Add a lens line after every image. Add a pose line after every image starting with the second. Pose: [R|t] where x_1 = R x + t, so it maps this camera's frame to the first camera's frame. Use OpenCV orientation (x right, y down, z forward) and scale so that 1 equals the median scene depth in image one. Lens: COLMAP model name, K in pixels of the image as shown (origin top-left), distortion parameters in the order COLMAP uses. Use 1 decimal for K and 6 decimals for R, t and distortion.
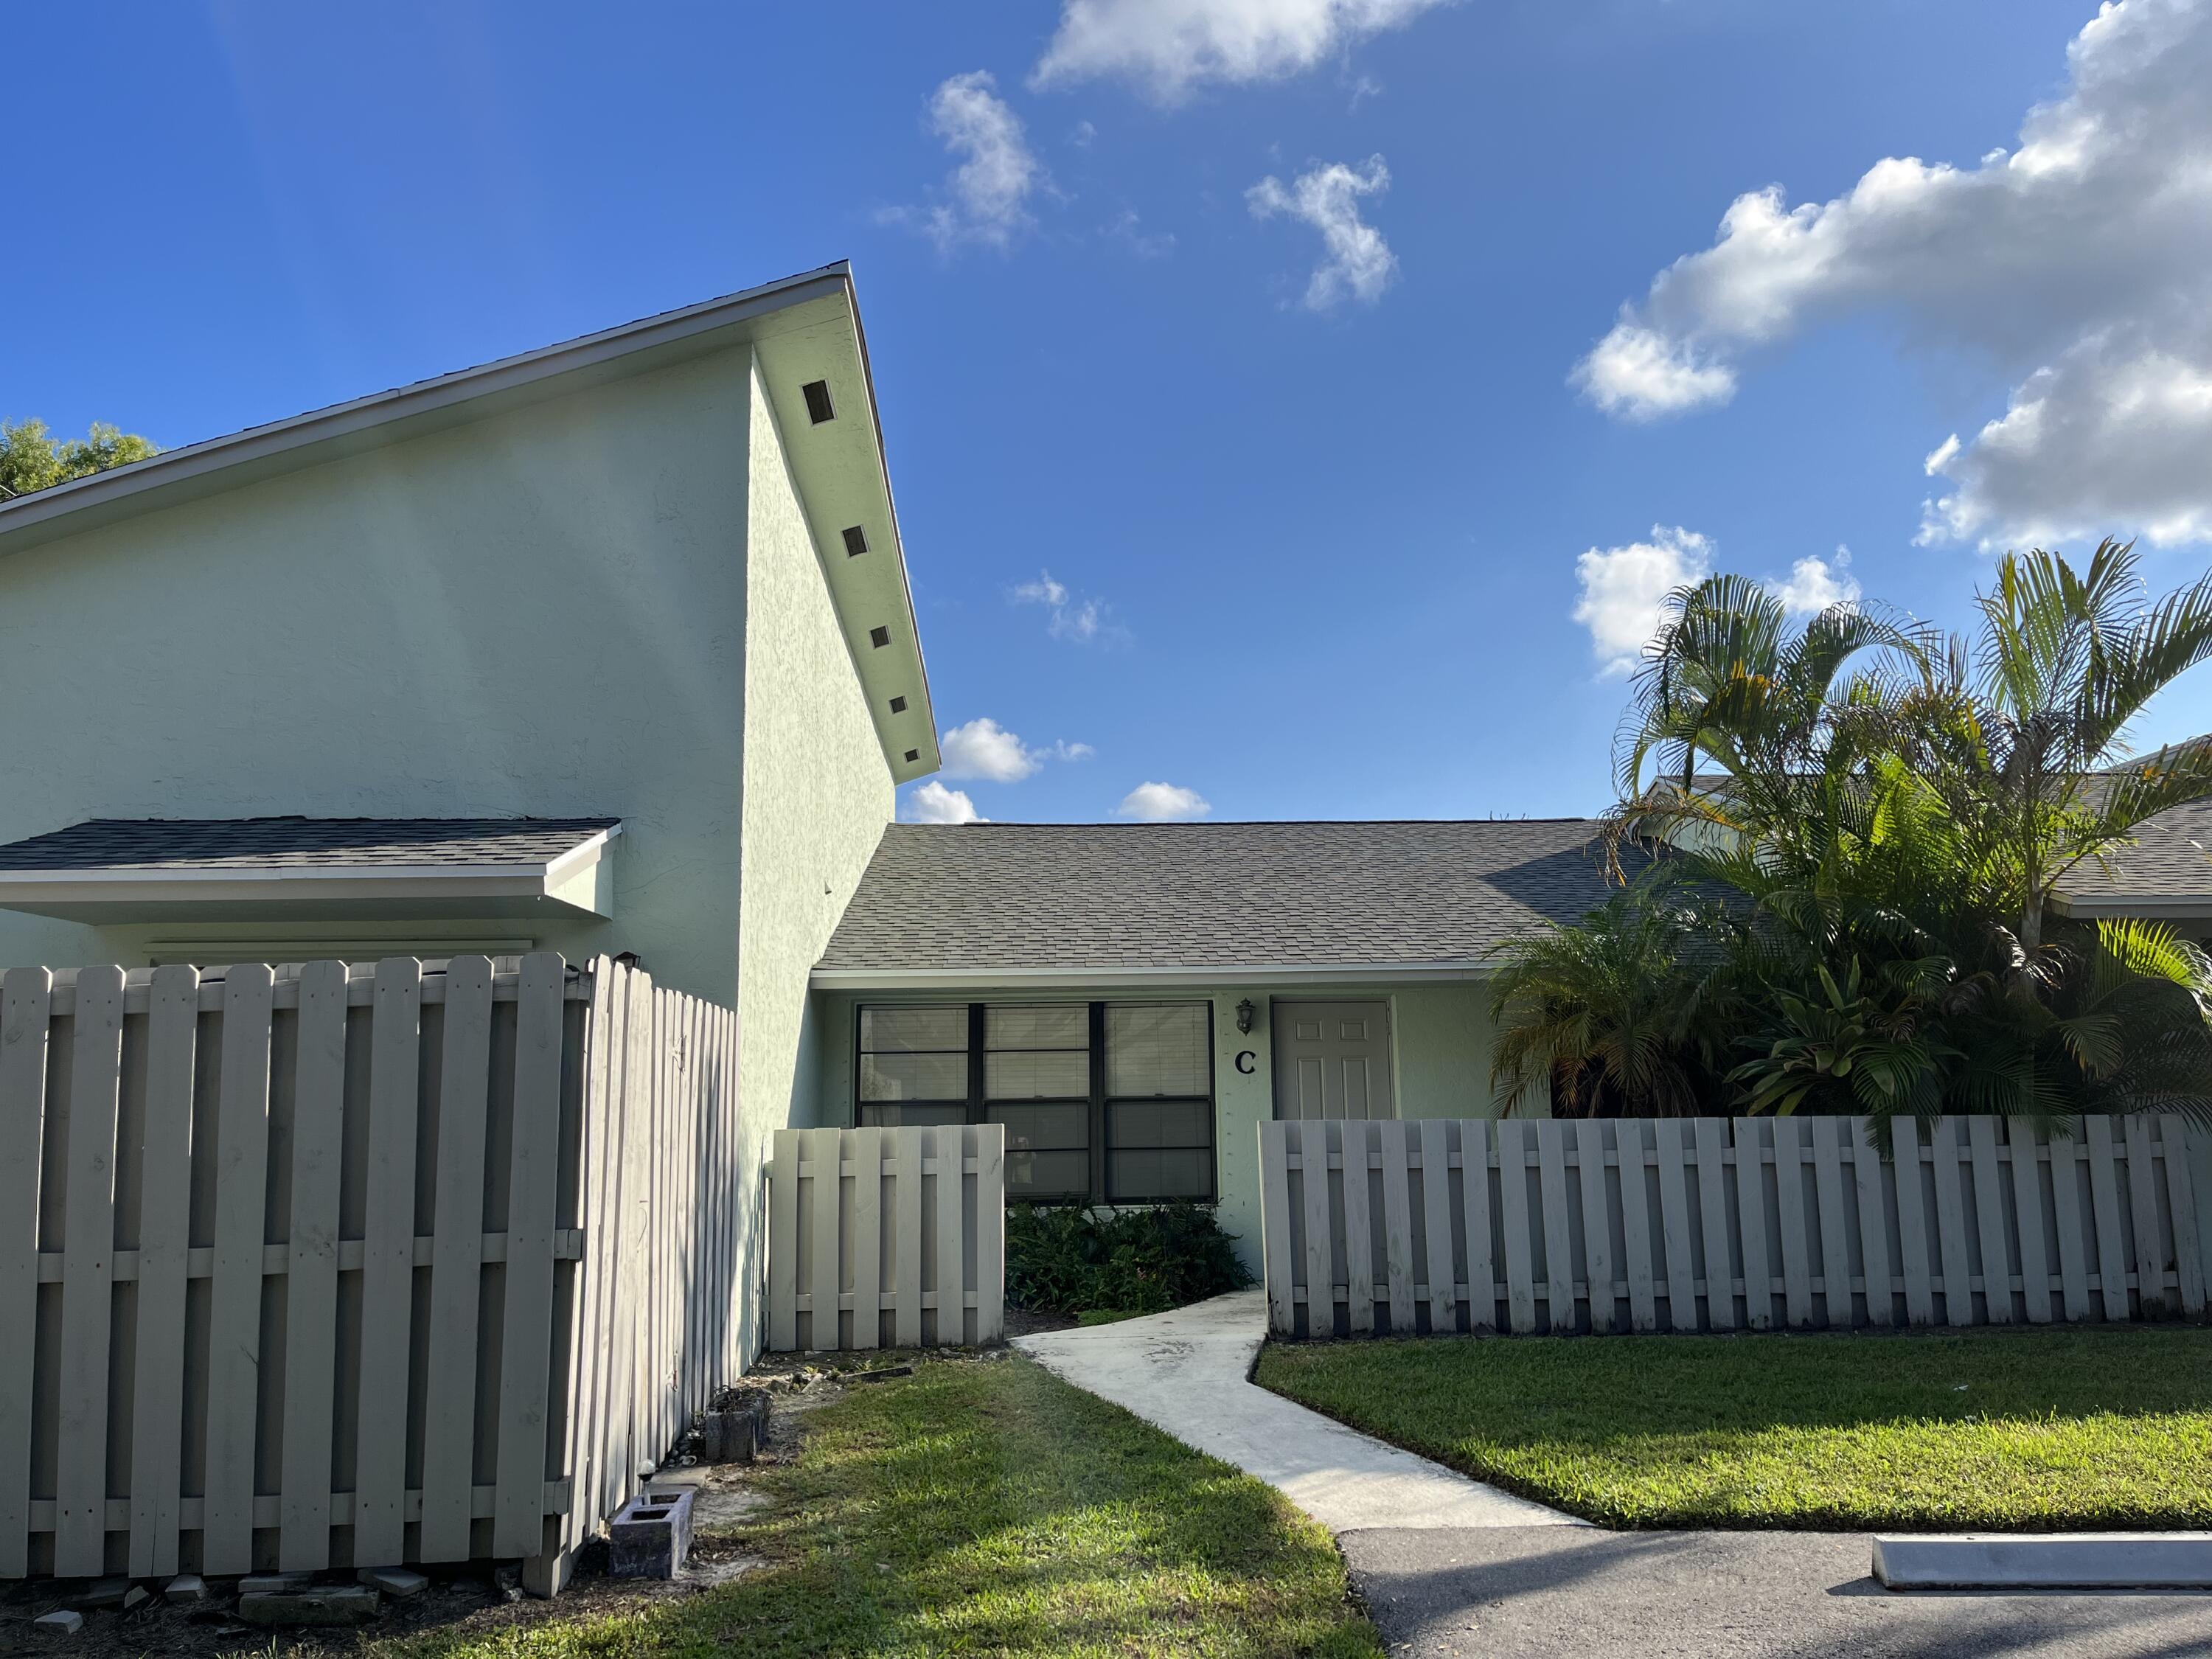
lens RADIAL K [[1690.6, 0, 1073.2], [0, 1690.6, 832.4], [0, 0, 1]] dist [0.038241, -0.000424]
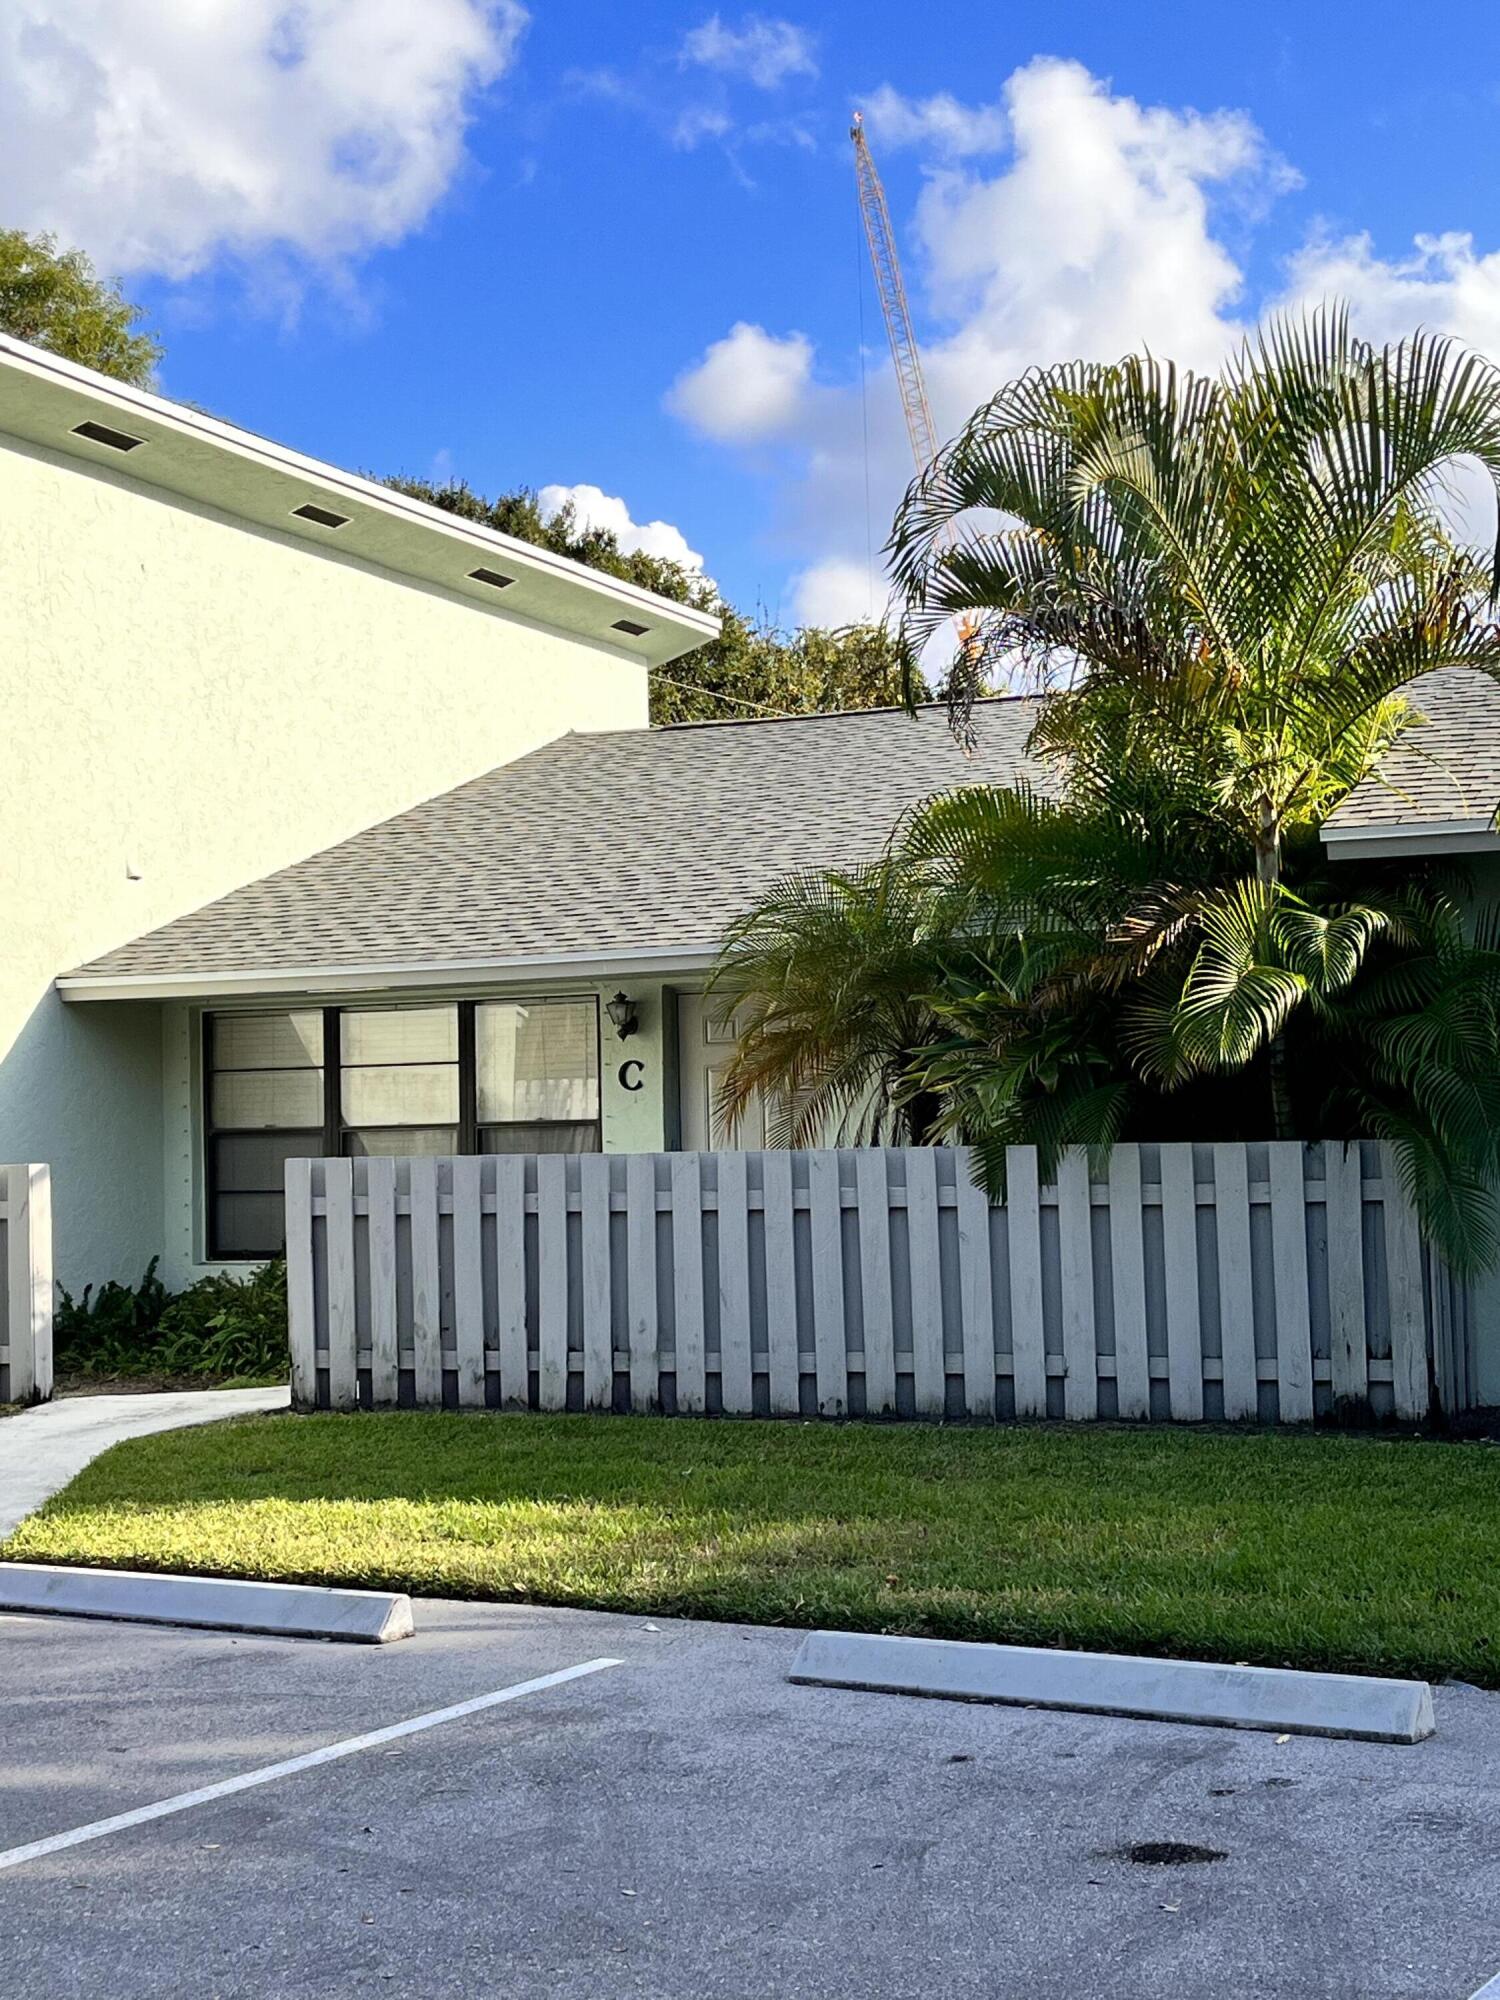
lens RADIAL K [[2972.4, 0, 715.1], [0, 2972.4, 1025.2], [0, 0, 1]] dist [0.191310, -0.691233]
pose [[0.886313, -0.022643, -0.462532, 0.991323], [0.086069, 0.989456, 0.116489, -0.050594], [0.455018, -0.143055, 0.878916, -0.202521]]
